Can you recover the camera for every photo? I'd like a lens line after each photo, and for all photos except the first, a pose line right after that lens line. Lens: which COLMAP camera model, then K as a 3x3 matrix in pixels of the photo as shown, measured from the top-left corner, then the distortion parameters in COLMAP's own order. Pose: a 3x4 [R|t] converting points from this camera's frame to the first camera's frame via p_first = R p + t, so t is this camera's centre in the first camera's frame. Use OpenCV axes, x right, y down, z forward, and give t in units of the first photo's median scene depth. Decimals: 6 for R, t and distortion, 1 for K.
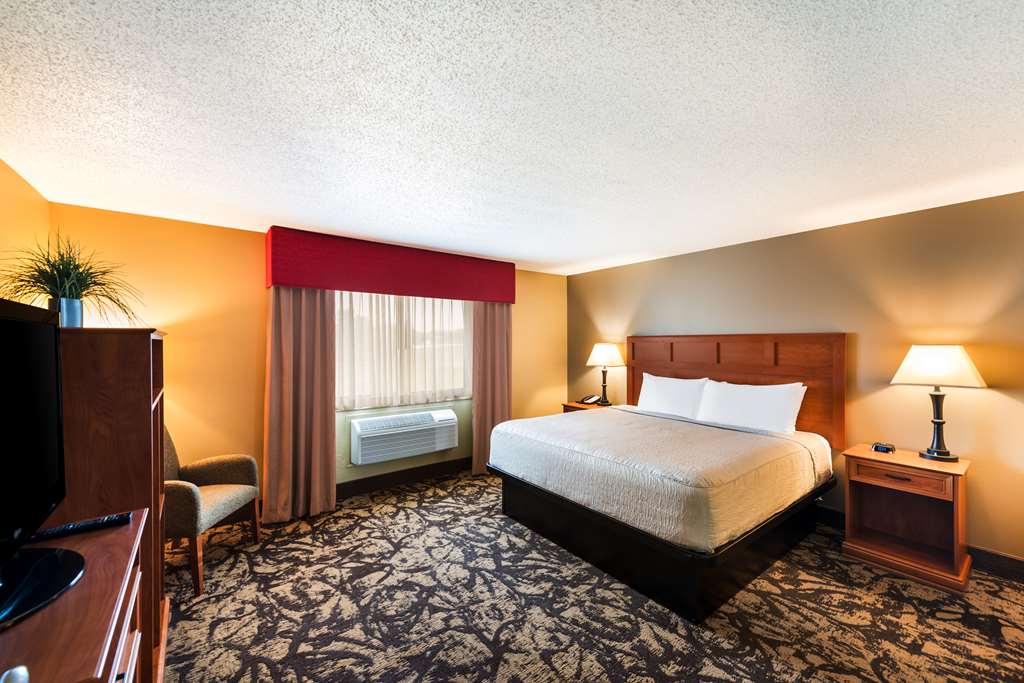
lens RADIAL K [[411.6, 0, 516.9], [0, 411.6, 334.3], [0, 0, 1]] dist [0.002183, -0.000089]
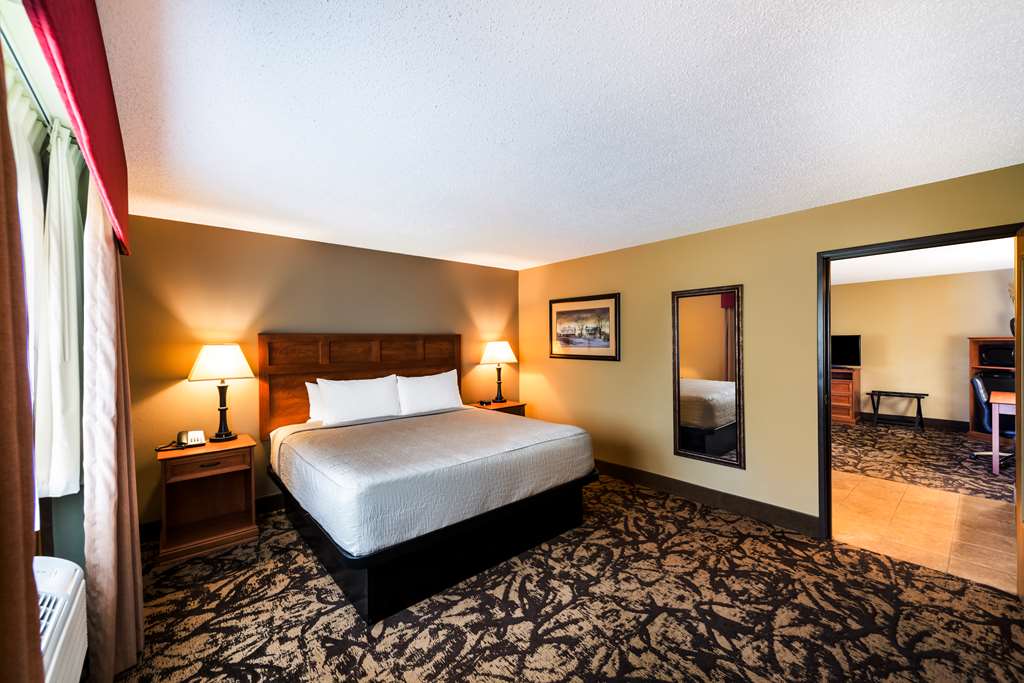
lens RADIAL K [[397.1, 0, 522.1], [0, 397.1, 340.8], [0, 0, 1]] dist [0.003205, 0.000037]
pose [[-0.065619, -0.004376, 0.997835, -0.769641], [-0.010120, 0.999942, 0.003719, 0.016531], [-0.997793, -0.009854, -0.065660, 1.001806]]
